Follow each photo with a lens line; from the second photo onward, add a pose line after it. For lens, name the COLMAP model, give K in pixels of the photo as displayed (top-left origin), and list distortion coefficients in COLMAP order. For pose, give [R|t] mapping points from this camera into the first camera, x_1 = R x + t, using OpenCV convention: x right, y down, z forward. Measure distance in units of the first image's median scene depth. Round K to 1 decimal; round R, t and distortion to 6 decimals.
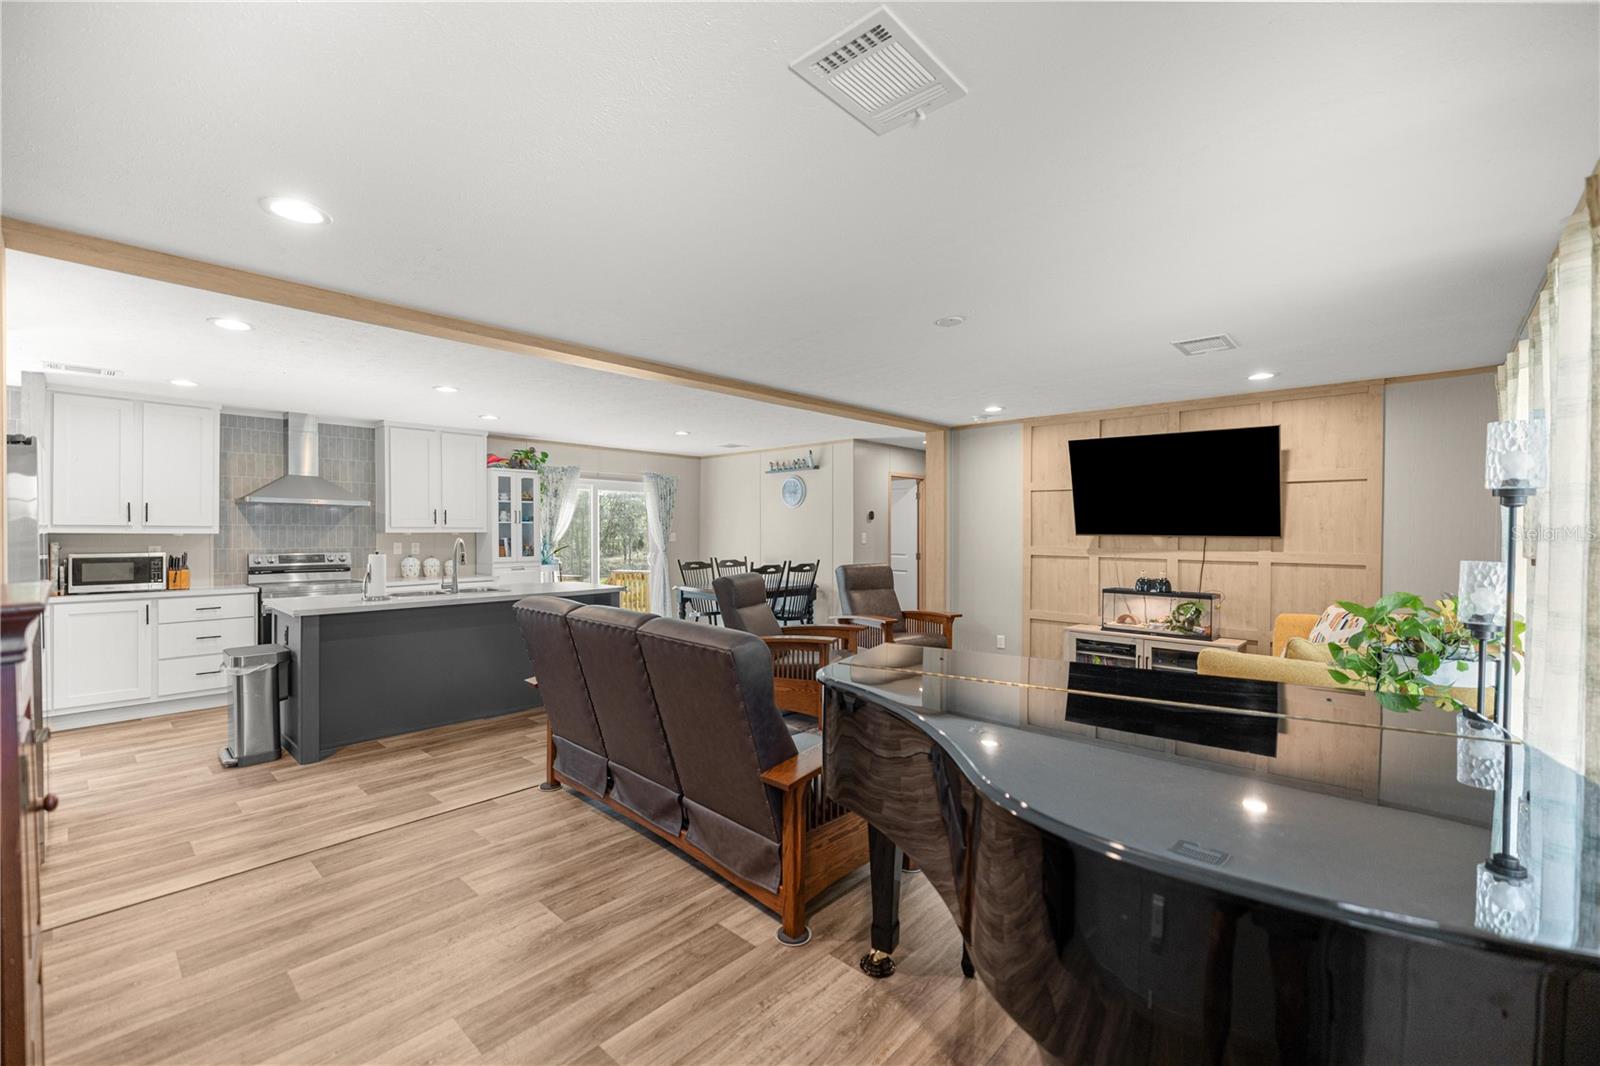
lens RADIAL K [[677.4, 0, 794.6], [0, 677.4, 532.1], [0, 0, 1]] dist [0.000863, 0.000265]
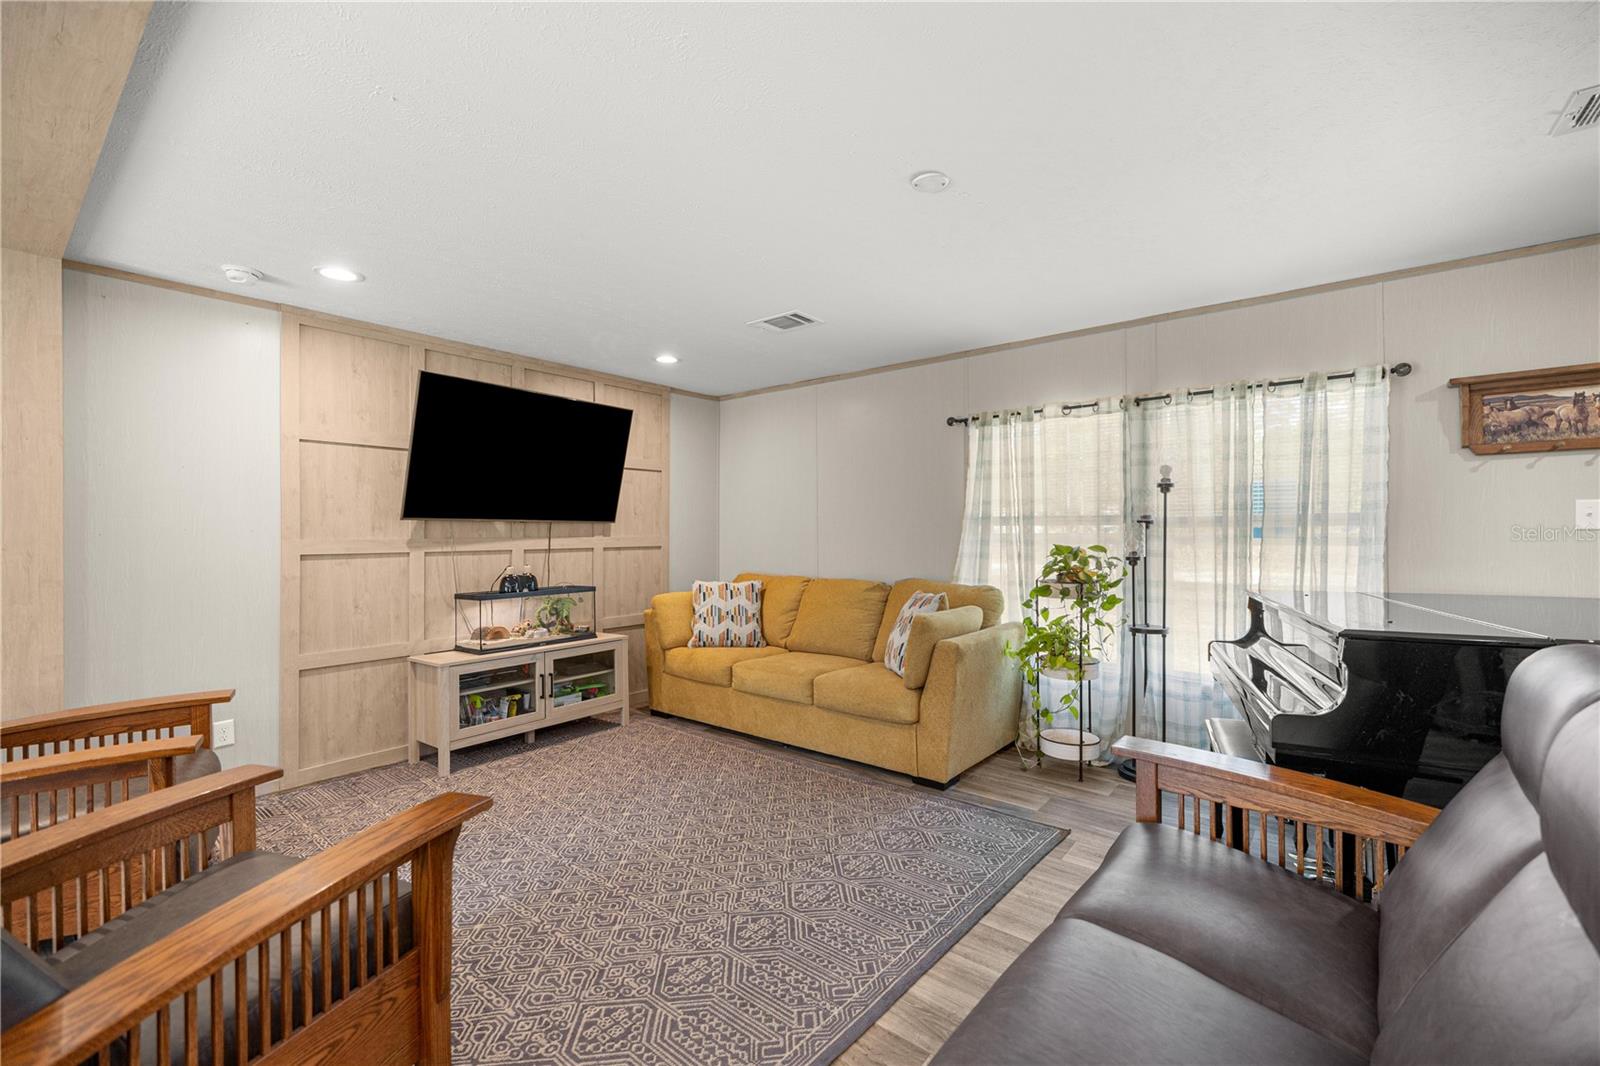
lens RADIAL K [[677.4, 0, 794.5], [0, 677.4, 531.4], [0, 0, 1]] dist [0.000863, 0.000265]
pose [[-0.065094, -0.004393, 0.997869, -0.230363], [0.009066, 0.999946, 0.004994, 0.015041], [-0.997838, 0.009371, -0.065050, 0.625493]]
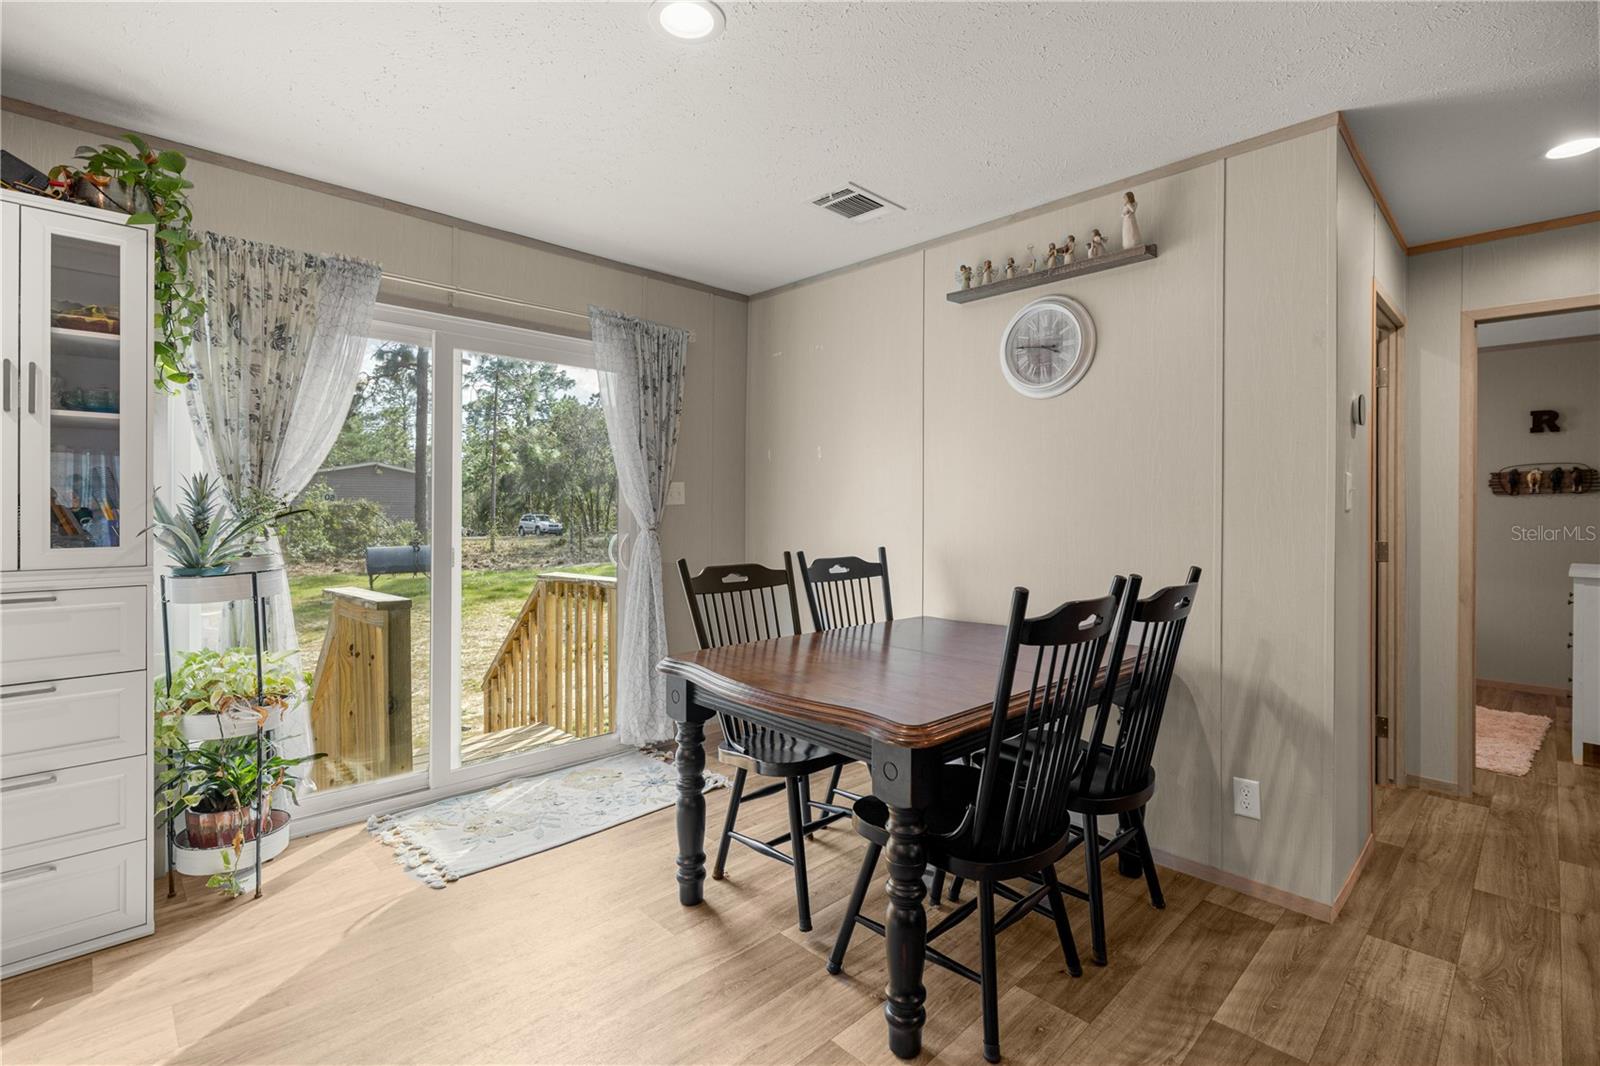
lens RADIAL K [[719.4, 0, 794.4], [0, 719.4, 502.7], [0, 0, 1]] dist [-0.000775, 0.001133]
pose [[0.998486, 0.006409, -0.054631, -0.131782], [-0.006809, 0.999951, -0.007140, 0.021756], [0.054582, 0.007502, 0.998481, 0.860567]]
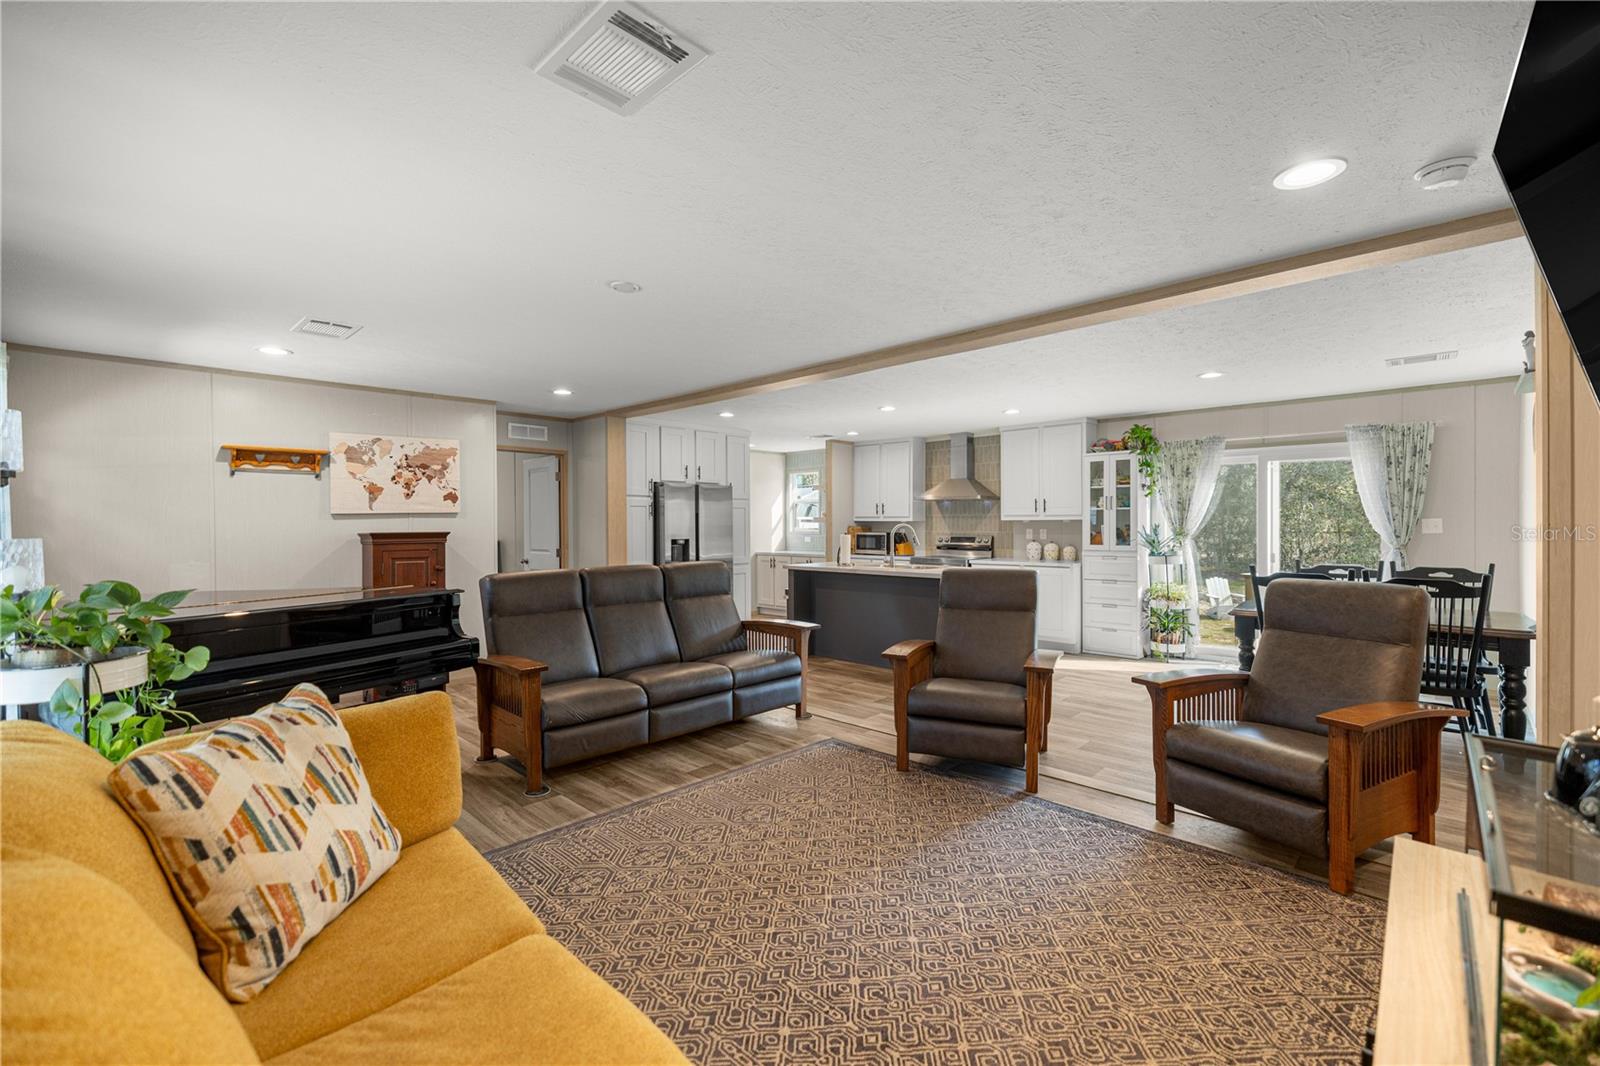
lens RADIAL K [[677.4, 0, 780.1], [0, 677.4, 534.2], [0, 0, 1]] dist [0.000863, 0.000265]
pose [[-0.026708, 0.013122, -0.999557, 0.609863], [-0.000413, 0.999914, 0.013137, 0.009966], [0.999643, 0.000763, -0.026700, 0.649106]]
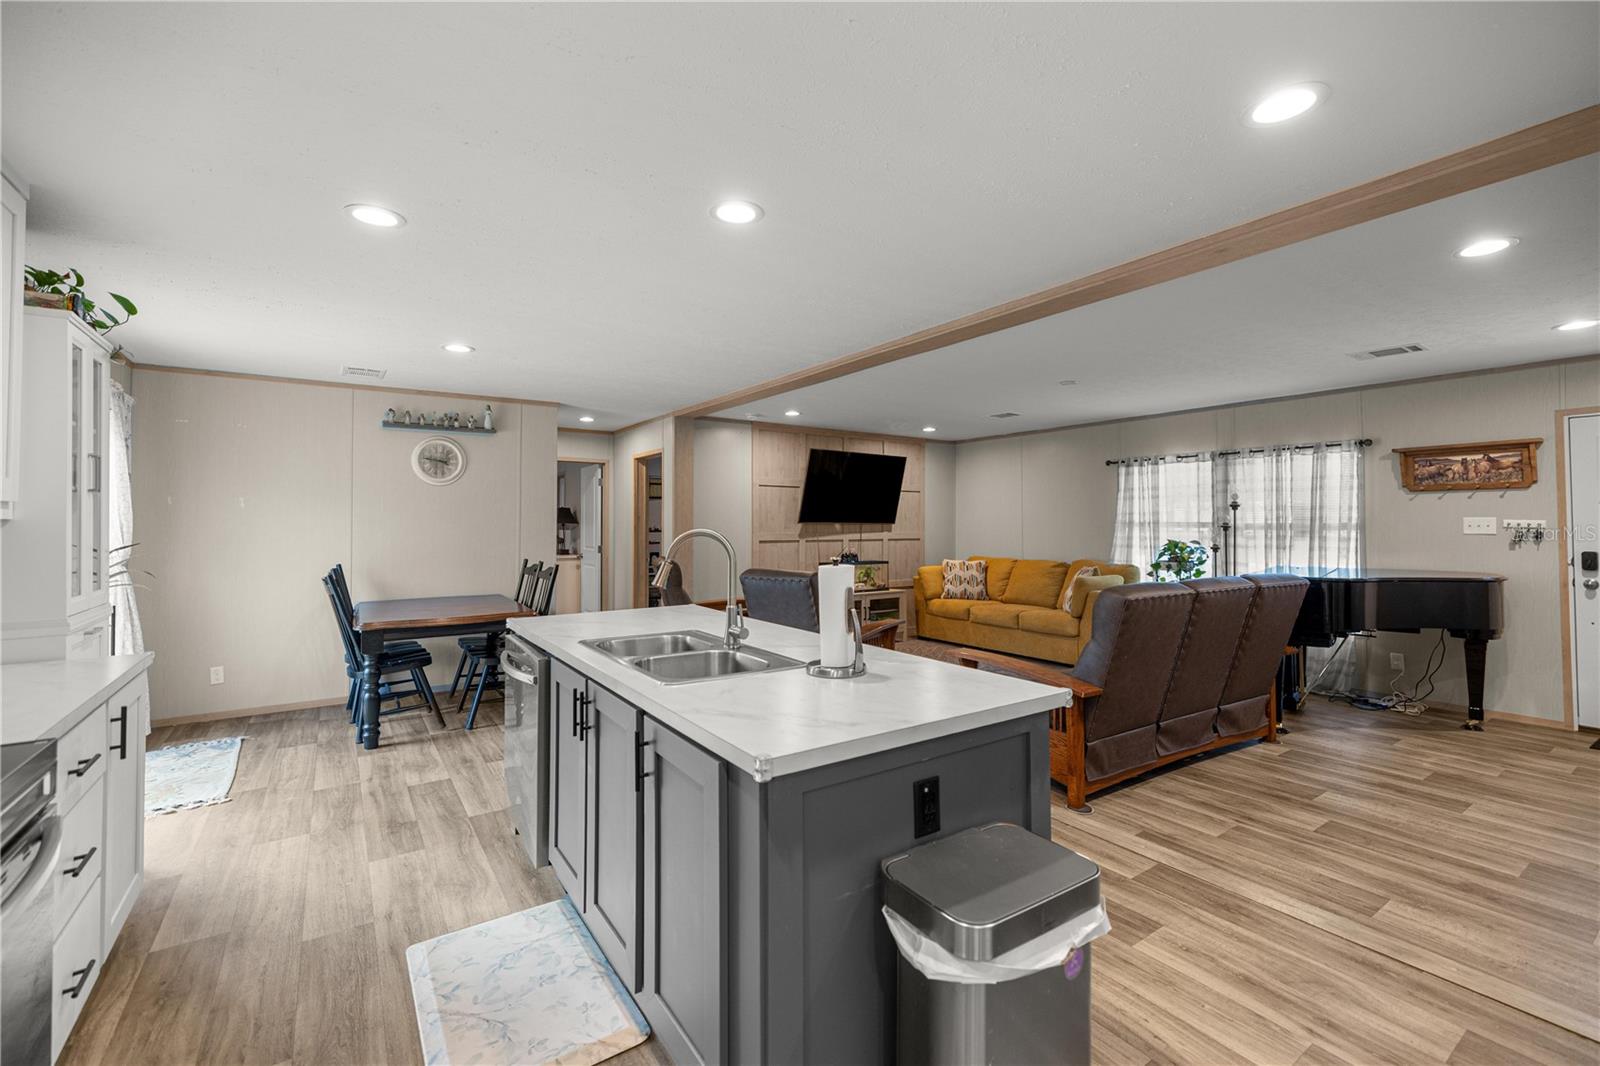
lens RADIAL K [[677.4, 0, 805.4], [0, 677.4, 511.4], [0, 0, 1]] dist [0.000863, 0.000265]
pose [[0.214876, 0.013646, 0.976546, -0.749013], [0.005957, 0.999865, -0.015282, 0.001926], [-0.976623, 0.009101, 0.214766, 0.668739]]
